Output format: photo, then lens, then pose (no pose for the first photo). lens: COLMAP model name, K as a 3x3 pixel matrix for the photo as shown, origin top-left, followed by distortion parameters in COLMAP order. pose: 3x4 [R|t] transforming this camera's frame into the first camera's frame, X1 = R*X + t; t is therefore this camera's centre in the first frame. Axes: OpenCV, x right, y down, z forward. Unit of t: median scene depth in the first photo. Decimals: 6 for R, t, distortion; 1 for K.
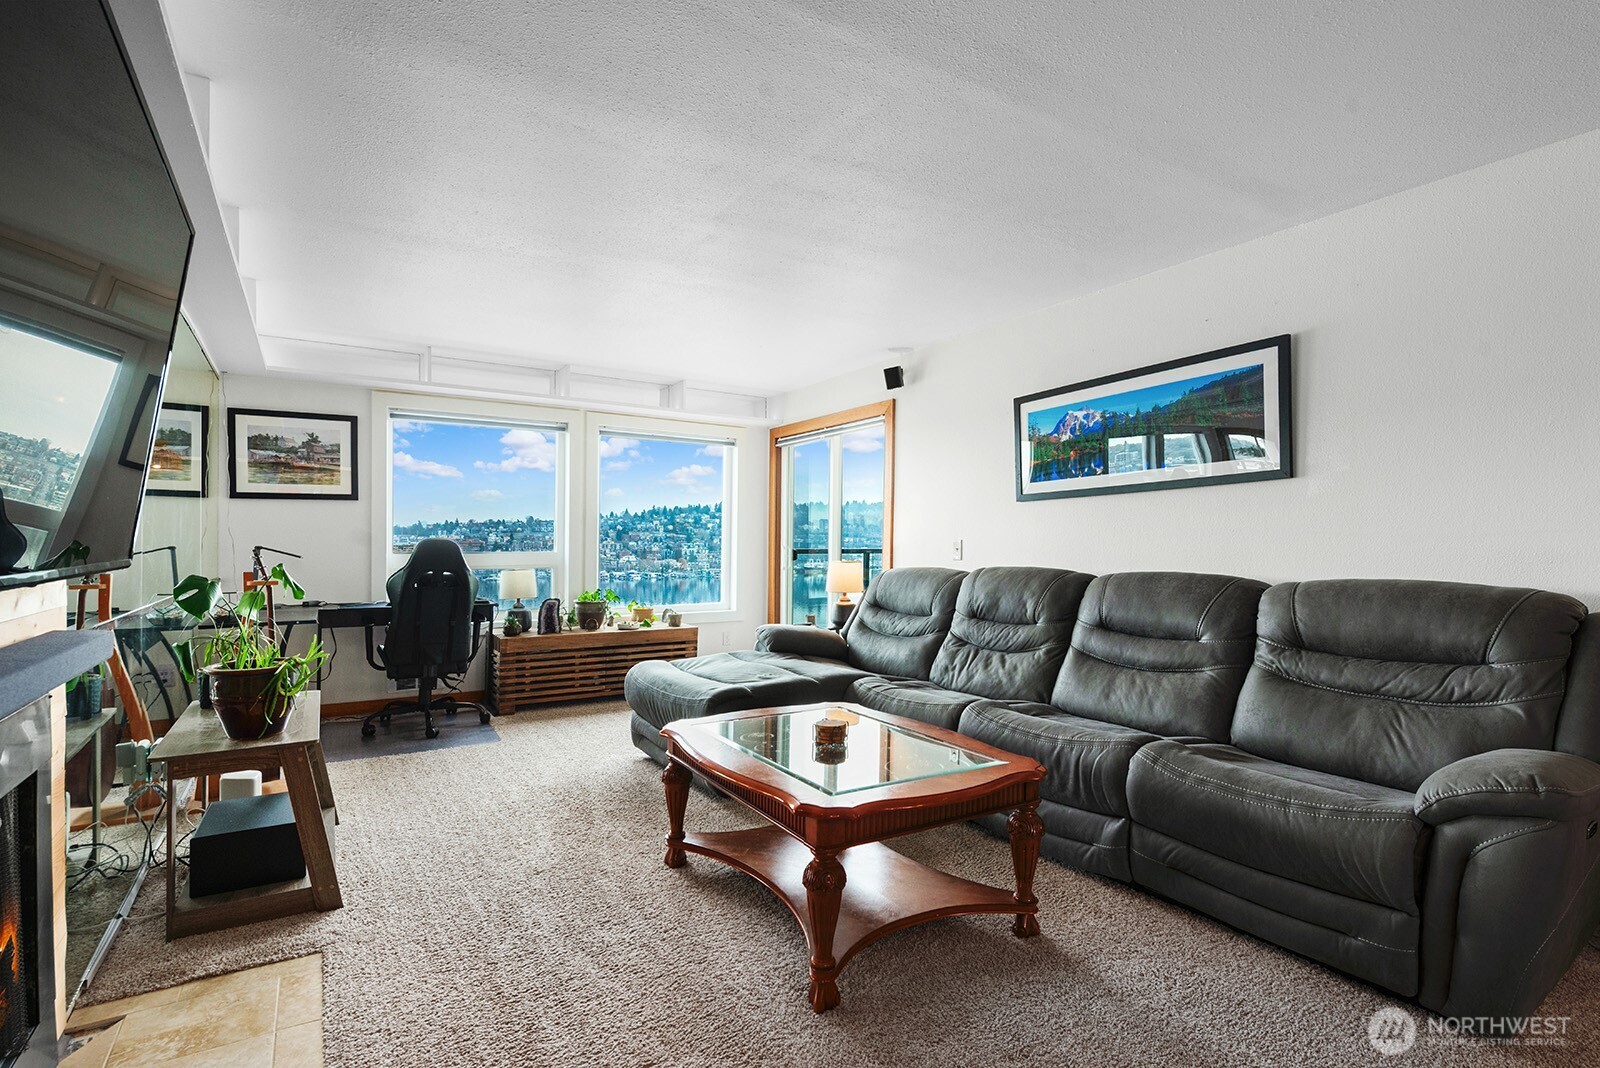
lens RADIAL K [[778.5, 0, 803.3], [0, 778.5, 540.3], [0, 0, 1]] dist [0.027163, -0.014744]
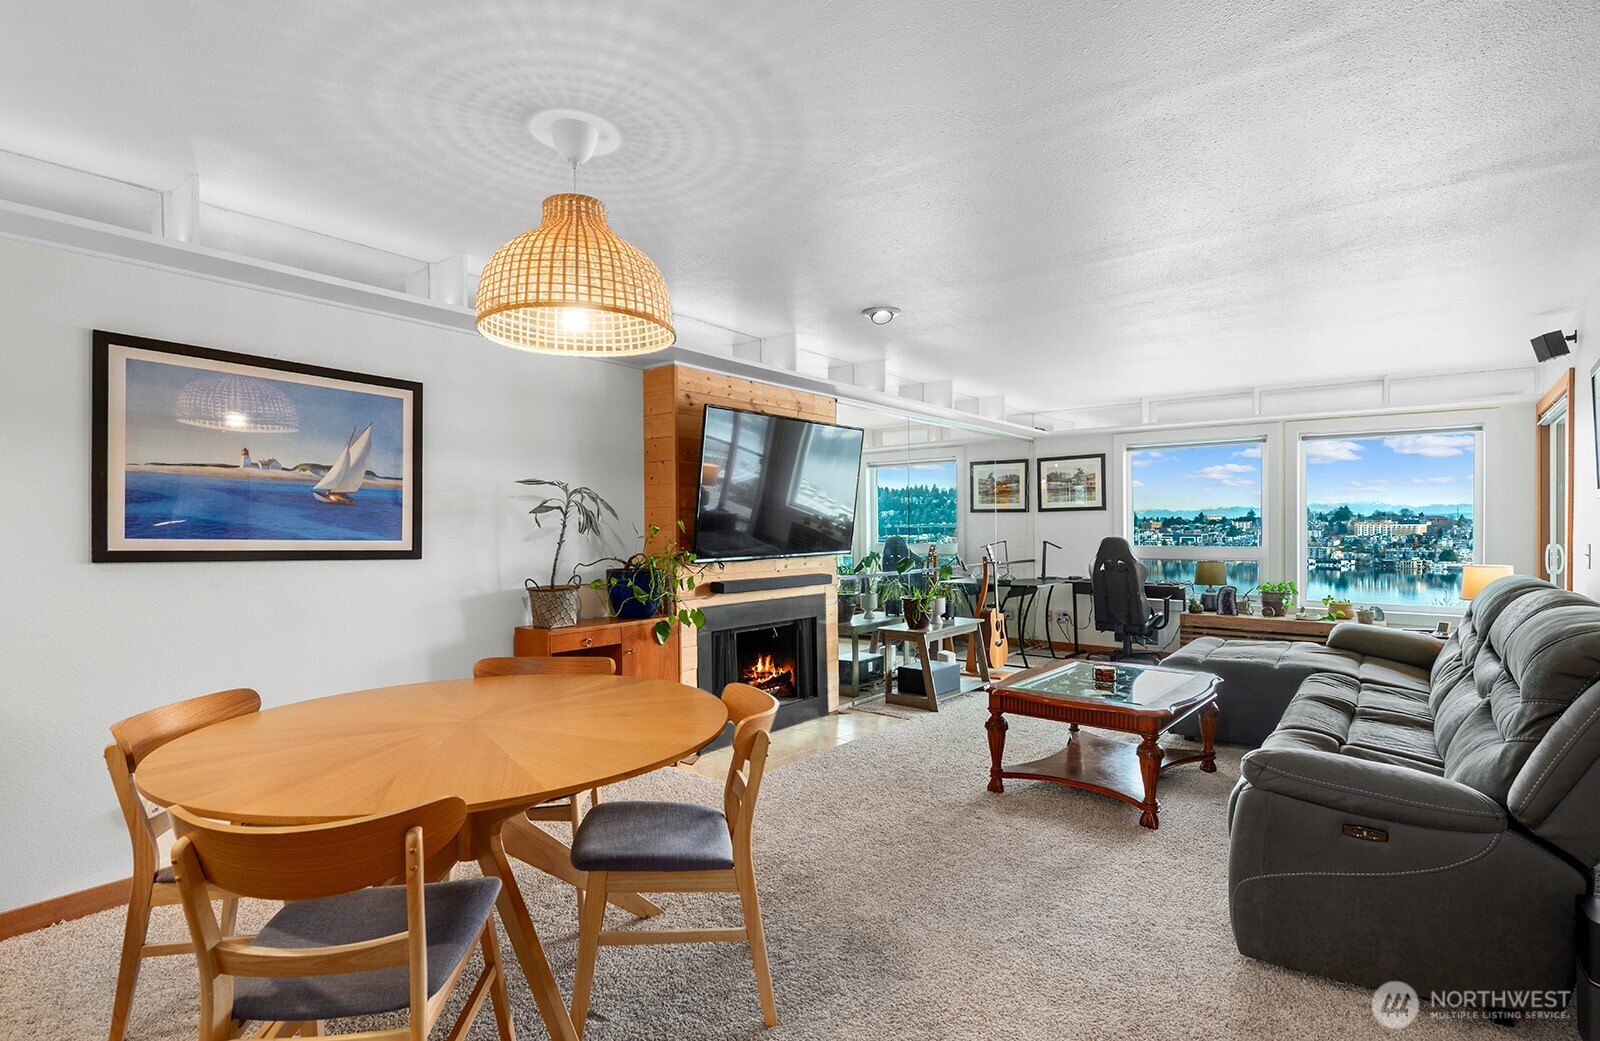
lens RADIAL K [[779.5, 0, 804.3], [0, 779.5, 529.7], [0, 0, 1]] dist [0.003395, 0.000526]
pose [[0.330101, -0.000736, -0.943945, 0.655671], [0.007581, 0.999970, 0.001871, -0.022368], [0.943915, -0.007774, 0.330097, -0.020870]]
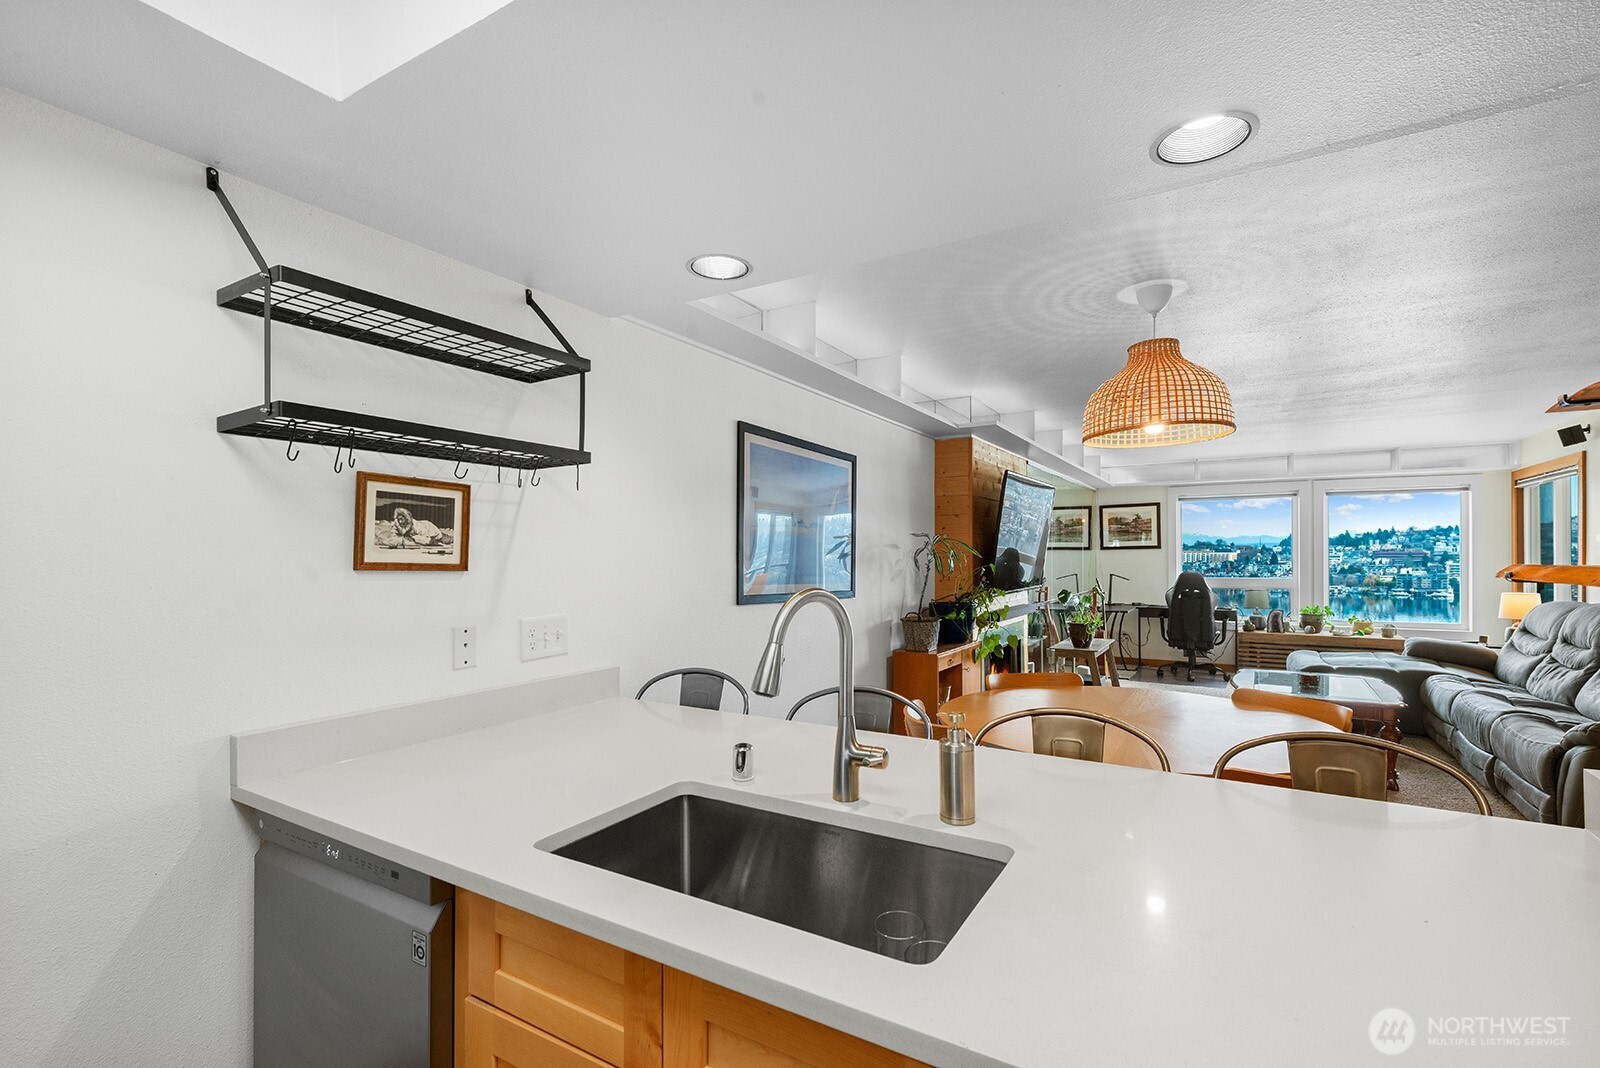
lens RADIAL K [[723.1, 0, 804.6], [0, 723.1, 557.0], [0, 0, 1]] dist [0.010916, 0.000232]
pose [[0.455444, -0.003194, -0.890259, 0.574207], [0.009873, 0.999950, 0.001463, -0.043929], [0.890210, -0.009456, 0.455452, -0.521082]]
